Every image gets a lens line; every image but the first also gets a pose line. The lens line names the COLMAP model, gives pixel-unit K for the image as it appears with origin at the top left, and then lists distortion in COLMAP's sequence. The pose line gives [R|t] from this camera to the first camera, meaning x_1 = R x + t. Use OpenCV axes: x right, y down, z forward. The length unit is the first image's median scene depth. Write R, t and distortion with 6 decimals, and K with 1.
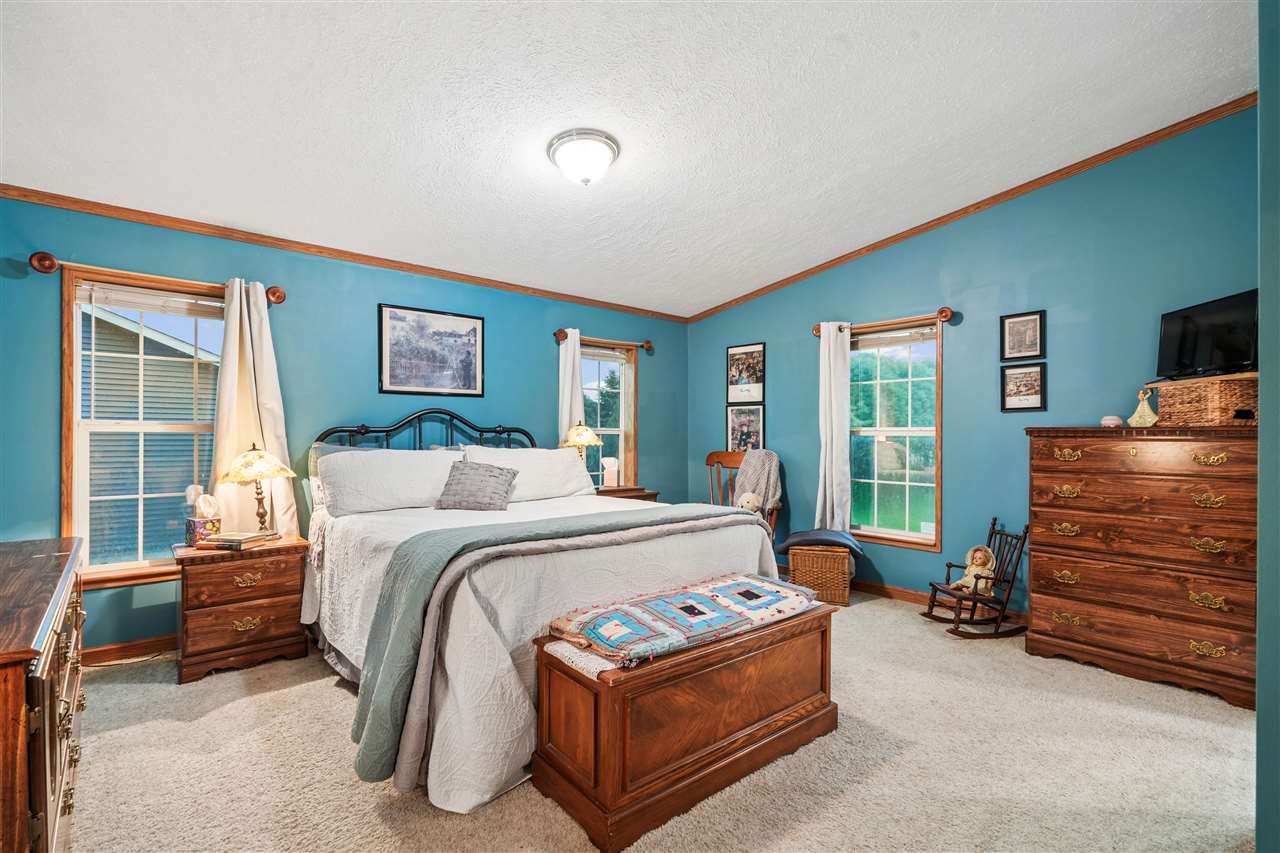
lens RADIAL K [[581.5, 0, 640.1], [0, 581.5, 432.4], [0, 0, 1]] dist [-0.007122, 0.002899]
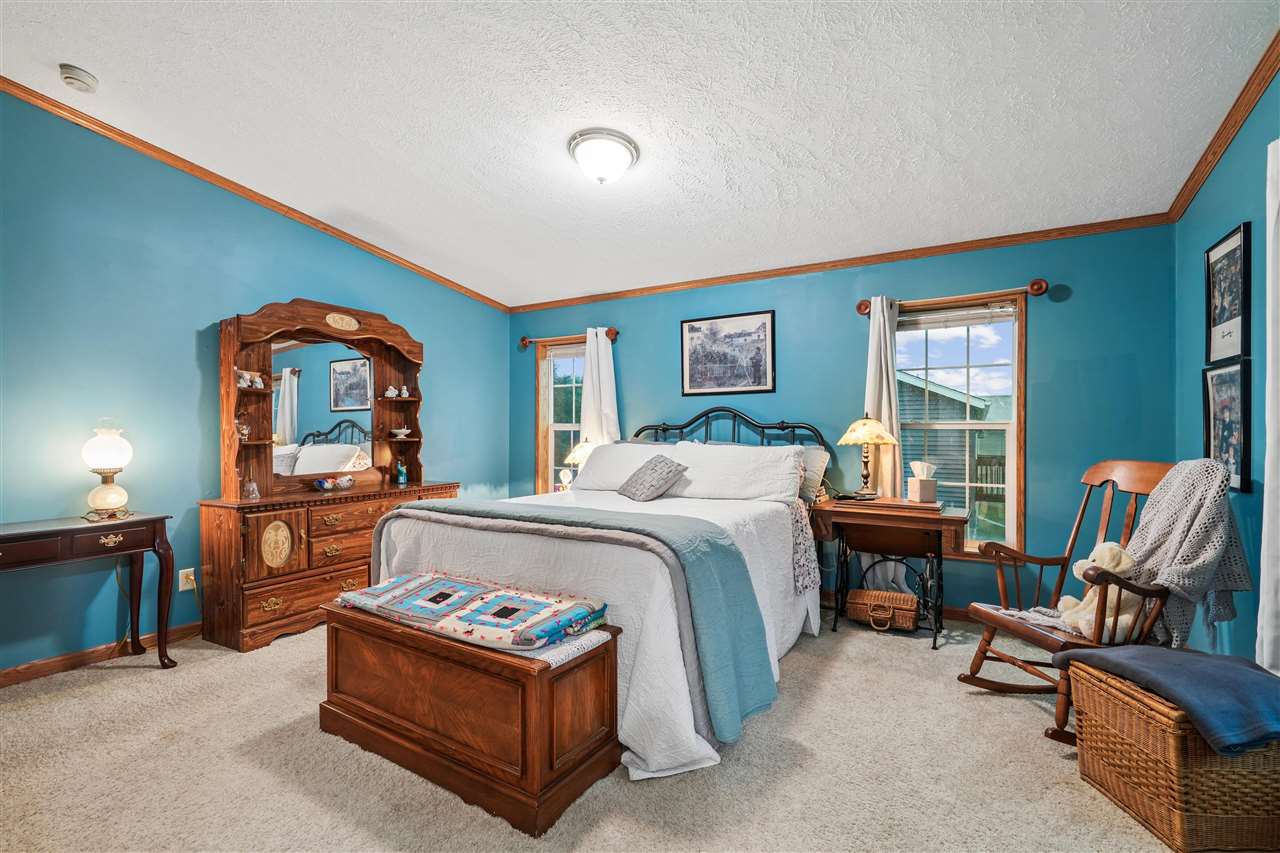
lens RADIAL K [[581.5, 0, 638.3], [0, 581.5, 426.1], [0, 0, 1]] dist [-0.007122, 0.002899]
pose [[0.313765, -0.011527, -0.949431, 0.629707], [0.006439, 0.999929, -0.010012, 0.004274], [0.949479, -0.002972, 0.313817, 0.527685]]
